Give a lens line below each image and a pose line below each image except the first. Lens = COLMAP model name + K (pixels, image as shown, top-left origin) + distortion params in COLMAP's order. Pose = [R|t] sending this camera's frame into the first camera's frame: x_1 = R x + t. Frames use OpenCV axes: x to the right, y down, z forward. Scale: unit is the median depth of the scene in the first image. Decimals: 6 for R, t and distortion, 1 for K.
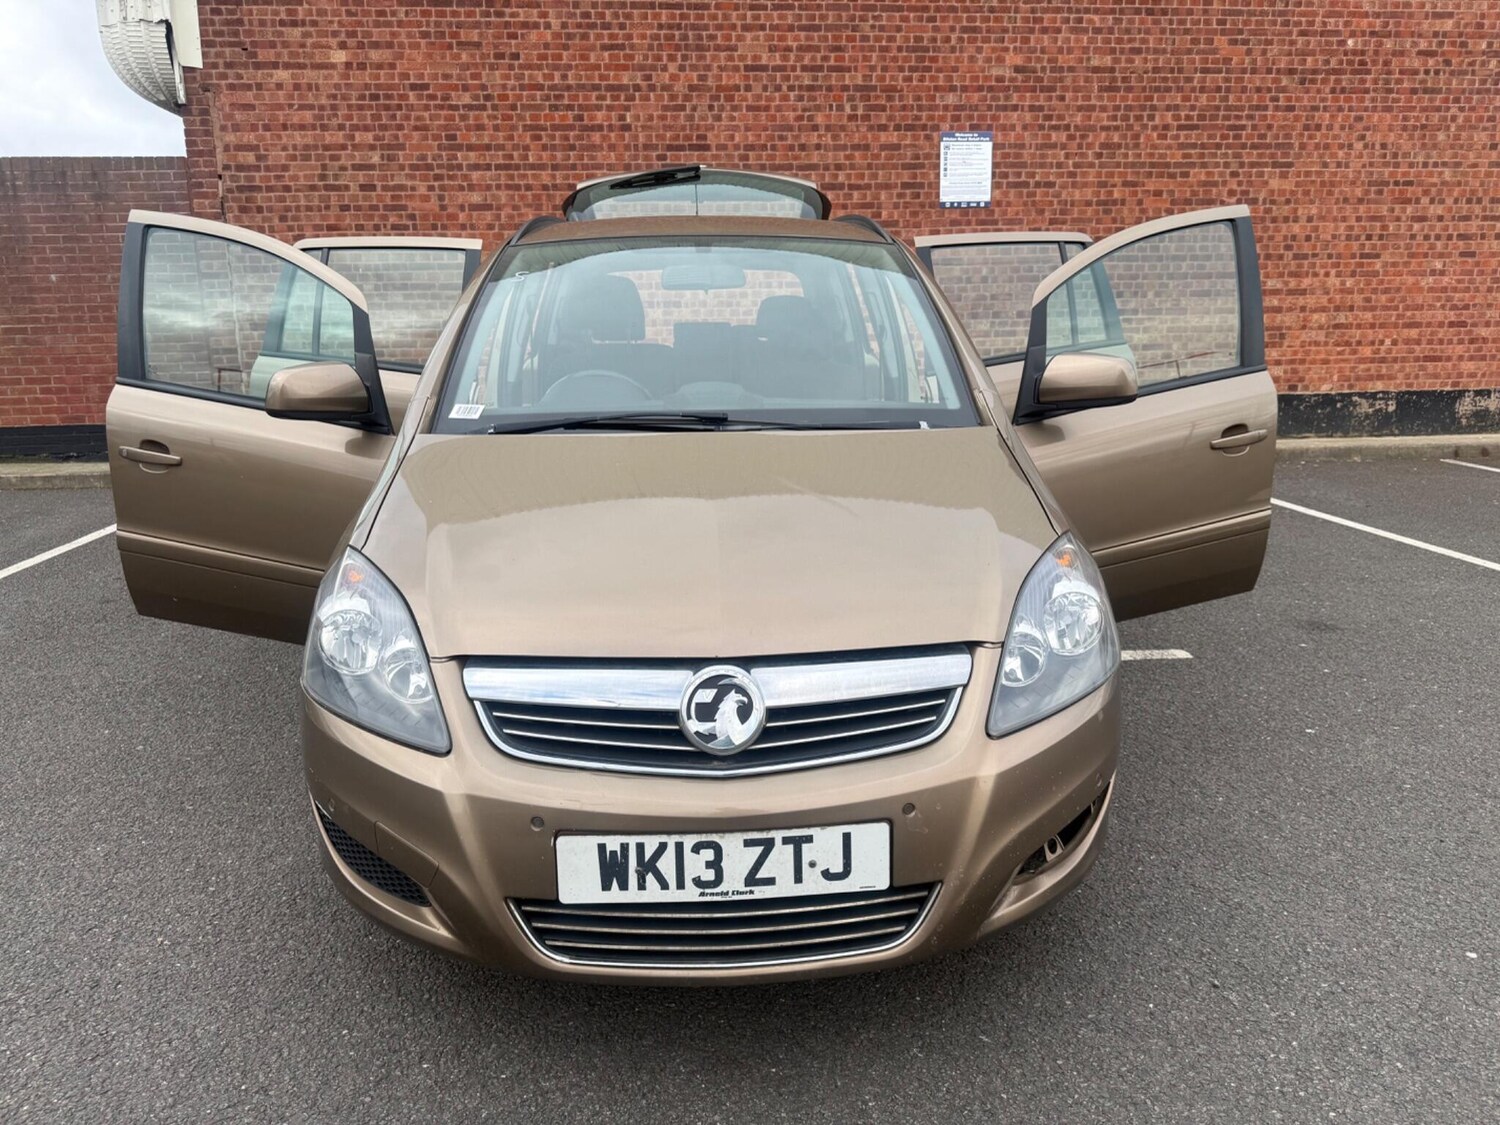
lens RADIAL K [[1064.4, 0, 747.6], [0, 1064.4, 573.0], [0, 0, 1]] dist [0.026991, -0.034791]
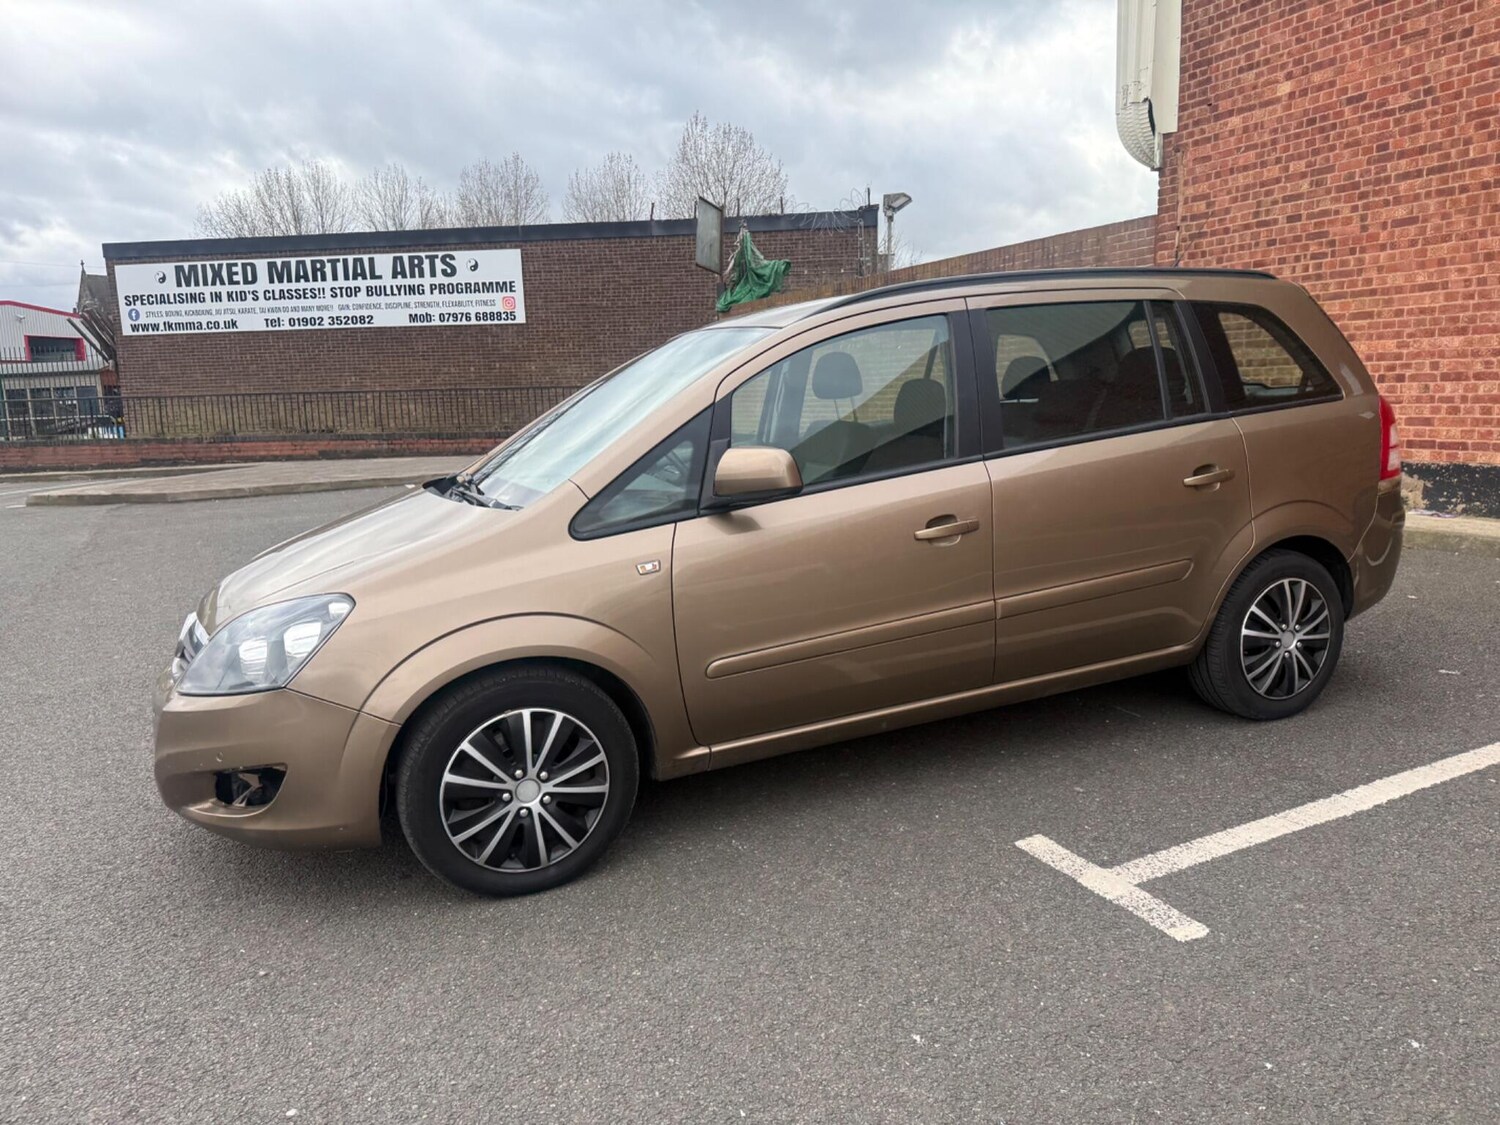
lens RADIAL K [[1064.4, 0, 752.8], [0, 1064.4, 557.9], [0, 0, 1]] dist [0.026991, -0.034791]
pose [[0.345740, 0.154510, -0.925522, 0.407404], [-0.175730, 0.979560, 0.097885, -0.072162], [0.921728, 0.128799, 0.365825, 0.244761]]
